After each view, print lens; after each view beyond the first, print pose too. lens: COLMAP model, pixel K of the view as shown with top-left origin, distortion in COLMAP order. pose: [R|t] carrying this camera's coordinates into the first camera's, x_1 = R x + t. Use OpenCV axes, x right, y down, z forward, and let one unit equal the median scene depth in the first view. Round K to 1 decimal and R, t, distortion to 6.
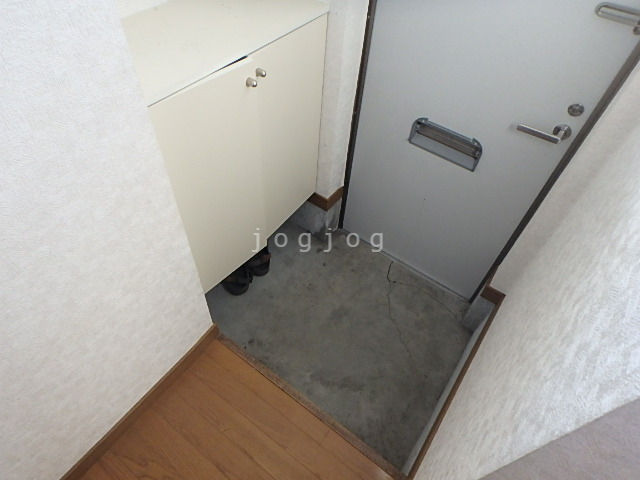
lens RADIAL K [[411.1, 0, 311.1], [0, 411.1, 240.3], [0, 0, 1]] dist [0.004945, 0.000576]
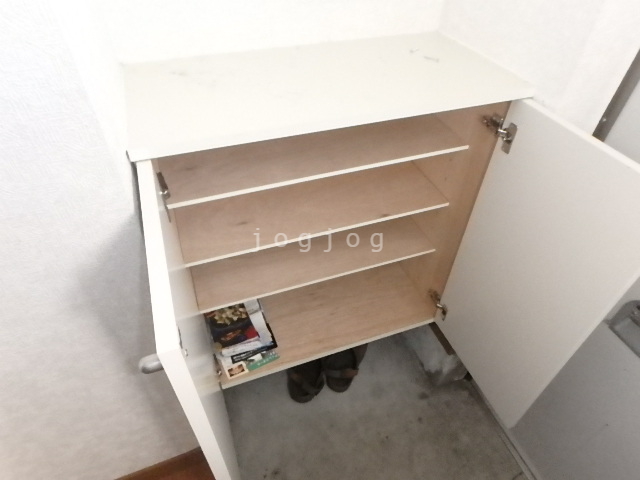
lens RADIAL K [[411.1, 0, 311.1], [0, 411.1, 240.3], [0, 0, 1]] dist [0.004945, 0.000576]
pose [[0.835679, 0.351847, -0.421716, 0.069390], [-0.408035, 0.911708, -0.047911, -0.119912], [0.367624, 0.212113, 0.905462, 0.226119]]
